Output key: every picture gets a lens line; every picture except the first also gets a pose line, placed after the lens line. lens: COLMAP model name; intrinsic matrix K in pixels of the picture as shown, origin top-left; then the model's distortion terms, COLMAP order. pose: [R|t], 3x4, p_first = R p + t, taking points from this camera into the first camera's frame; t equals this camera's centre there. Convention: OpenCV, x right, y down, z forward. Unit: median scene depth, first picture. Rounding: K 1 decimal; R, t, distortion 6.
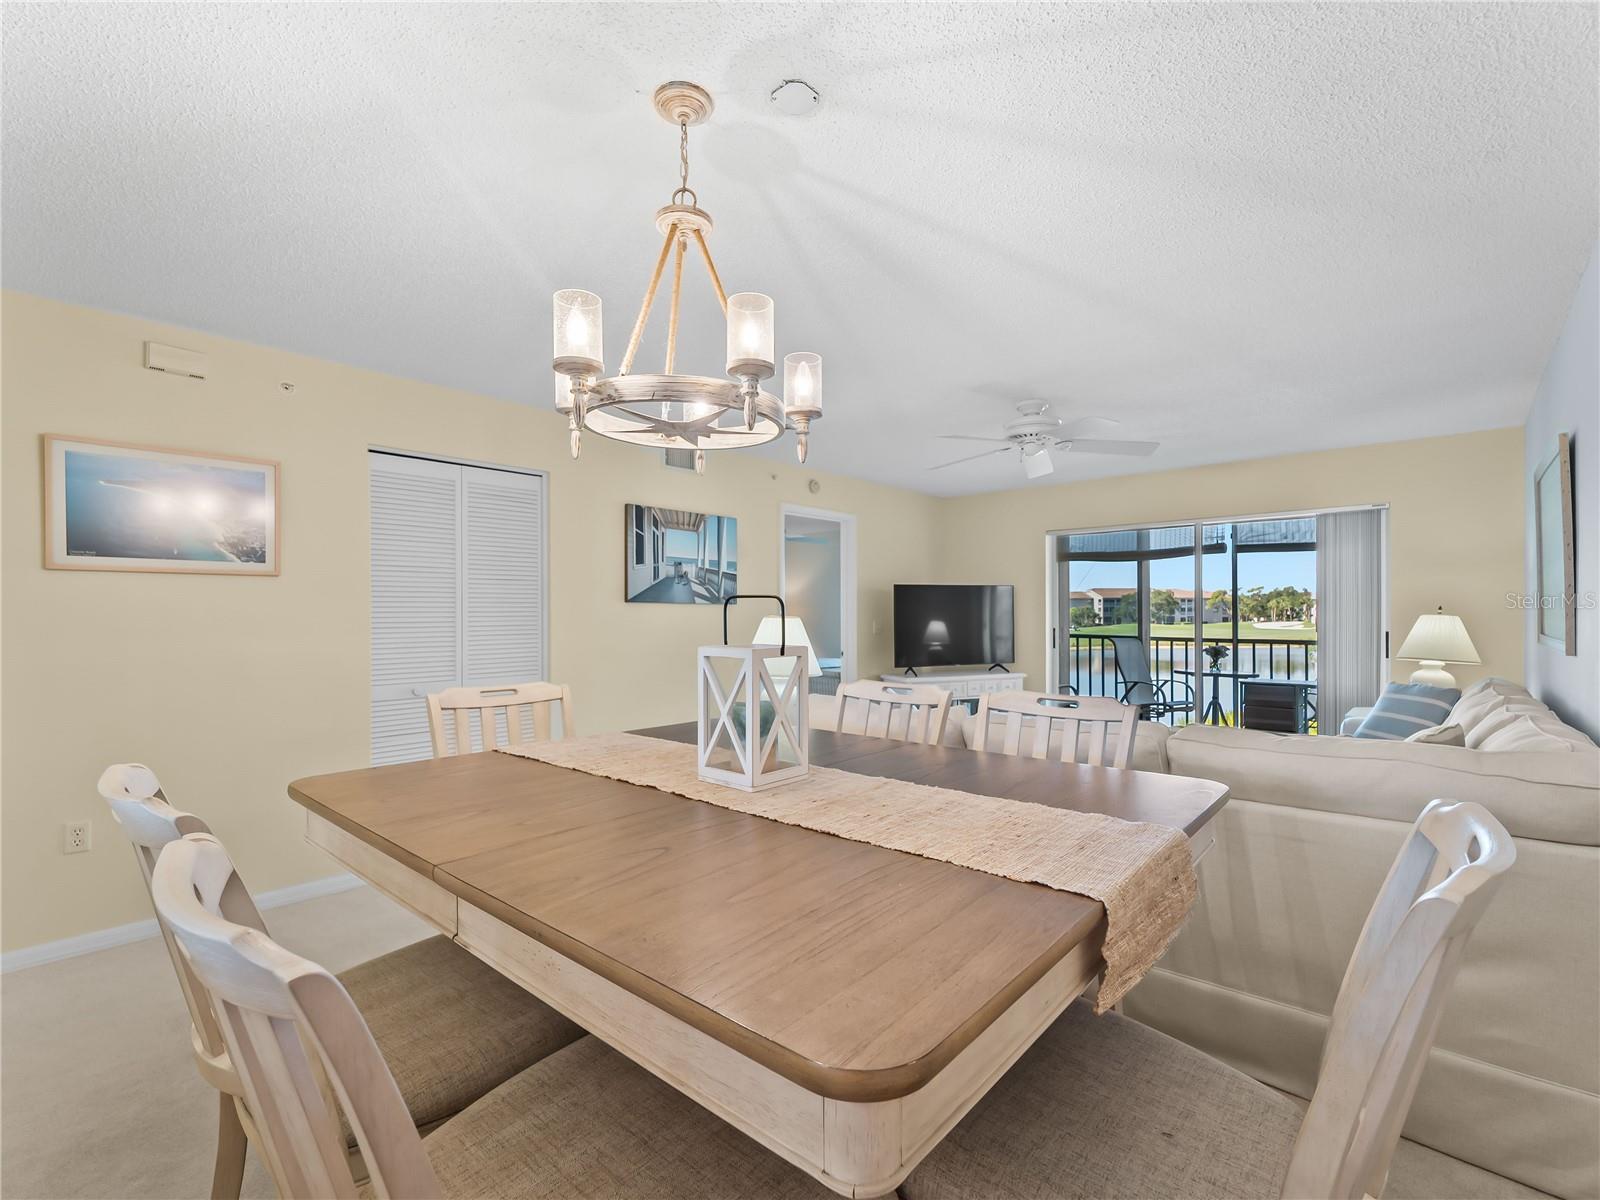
lens RADIAL K [[744.8, 0, 805.7], [0, 744.8, 618.8], [0, 0, 1]] dist [-0.001541, -0.000799]
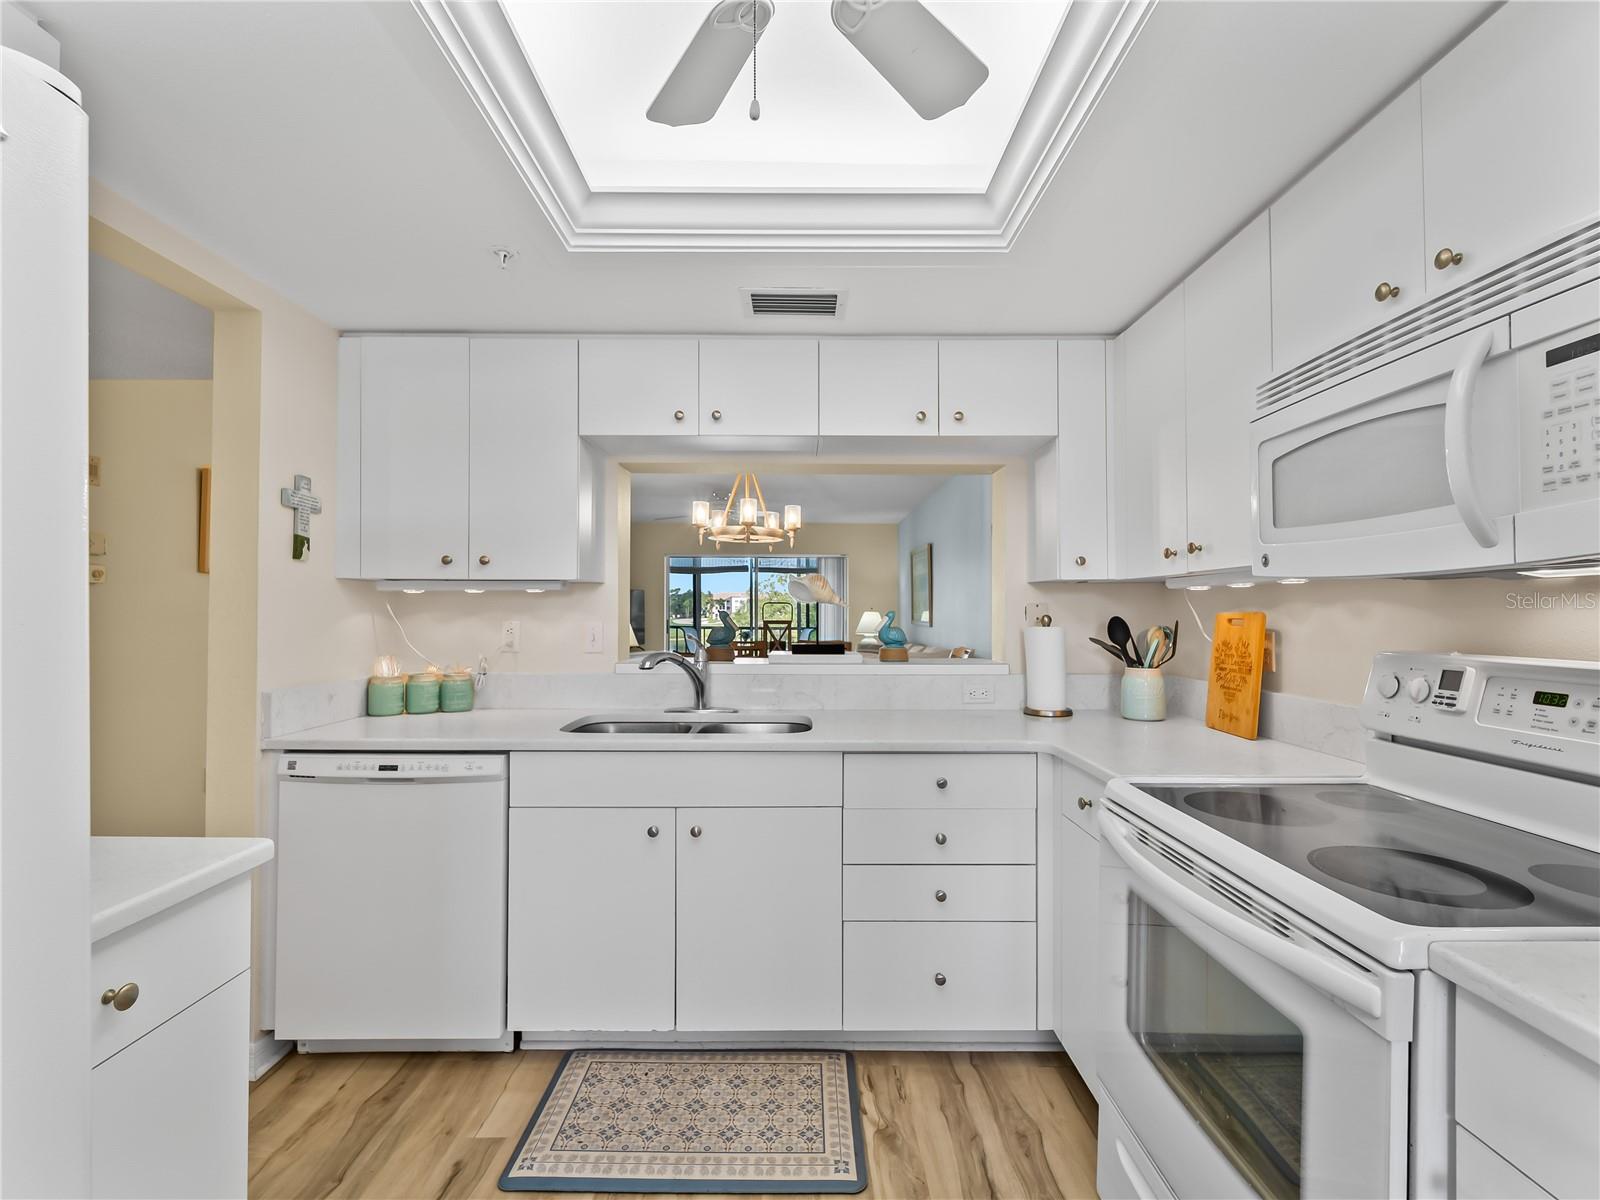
lens RADIAL K [[726.8, 0, 804.4], [0, 726.8, 609.1], [0, 0, 1]] dist [-0.000628, -0.001447]
pose [[0.753317, 0.005903, 0.657631, -0.539561], [0.001042, 0.999948, -0.010169, 0.008289], [-0.657657, 0.008345, 0.753271, -0.347375]]
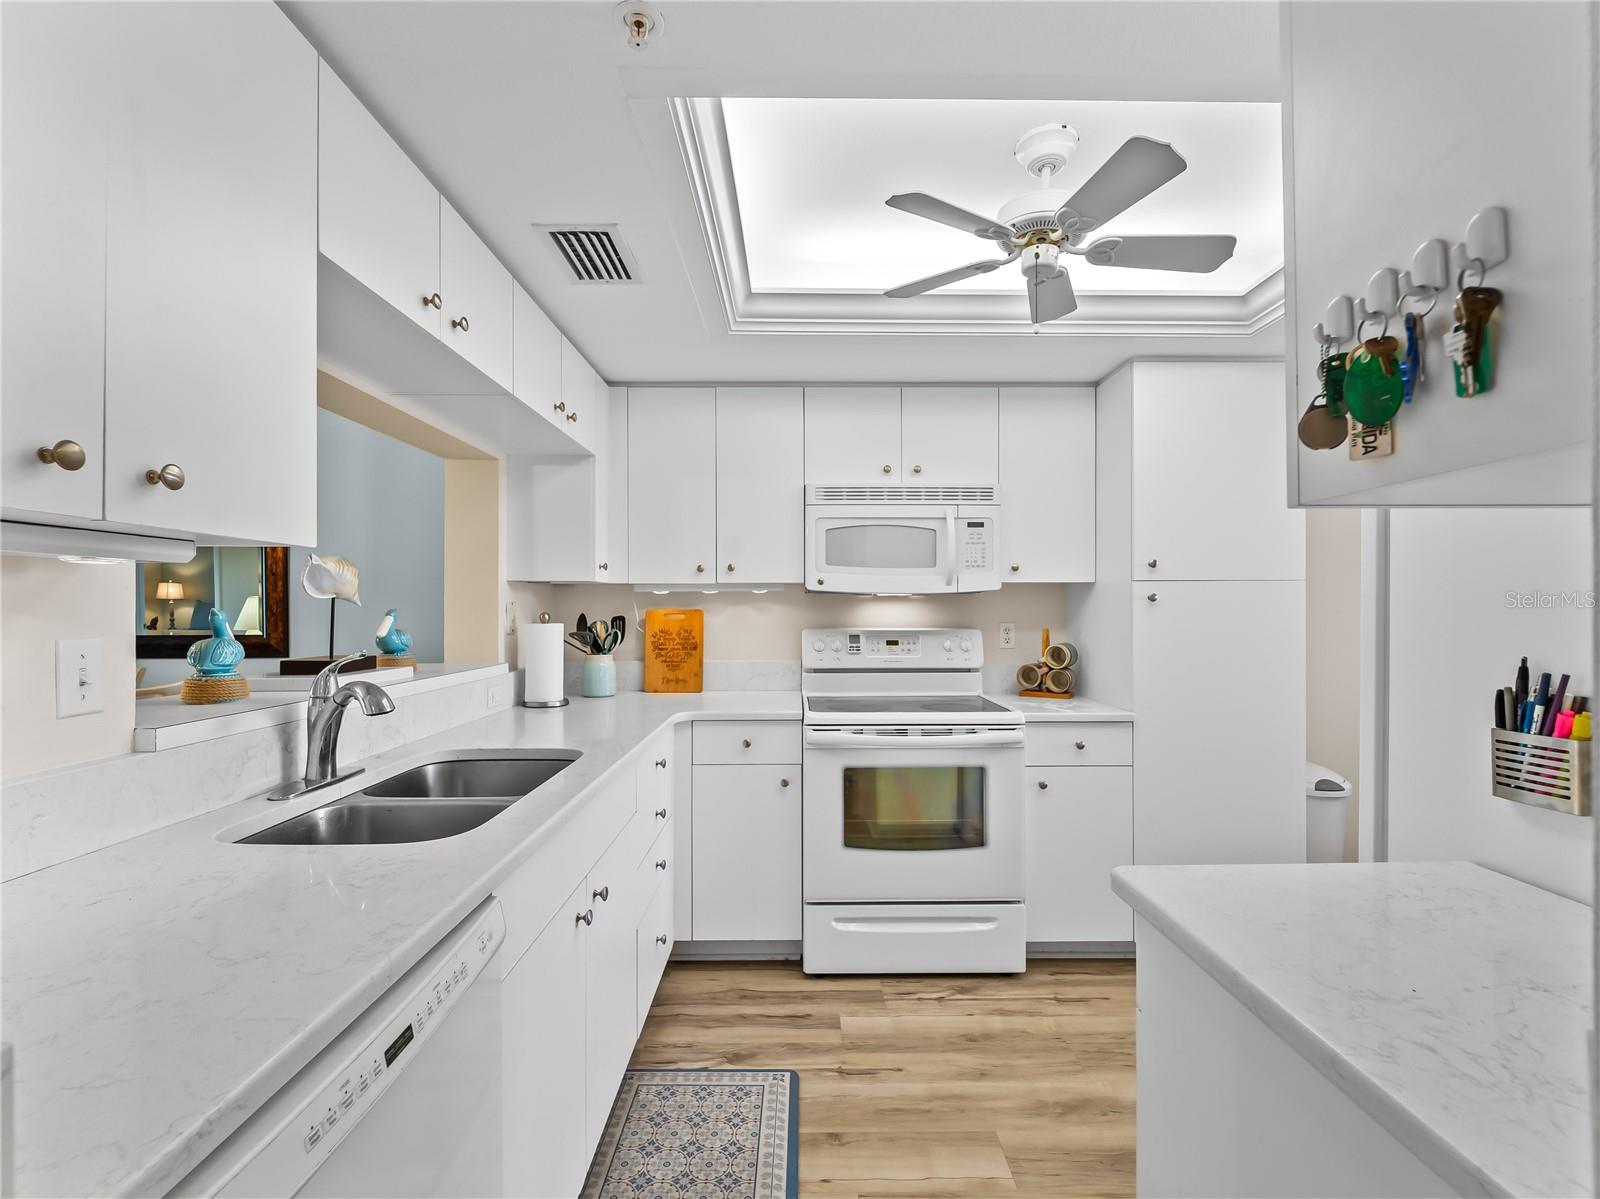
lens RADIAL K [[726.8, 0, 804.4], [0, 726.8, 608.6], [0, 0, 1]] dist [-0.000628, -0.001447]
pose [[-0.658822, 0.002626, 0.752294, -0.609979], [0.007229, 0.999970, 0.002839, 0.004582], [-0.752264, 0.007309, -0.658821, 0.118678]]
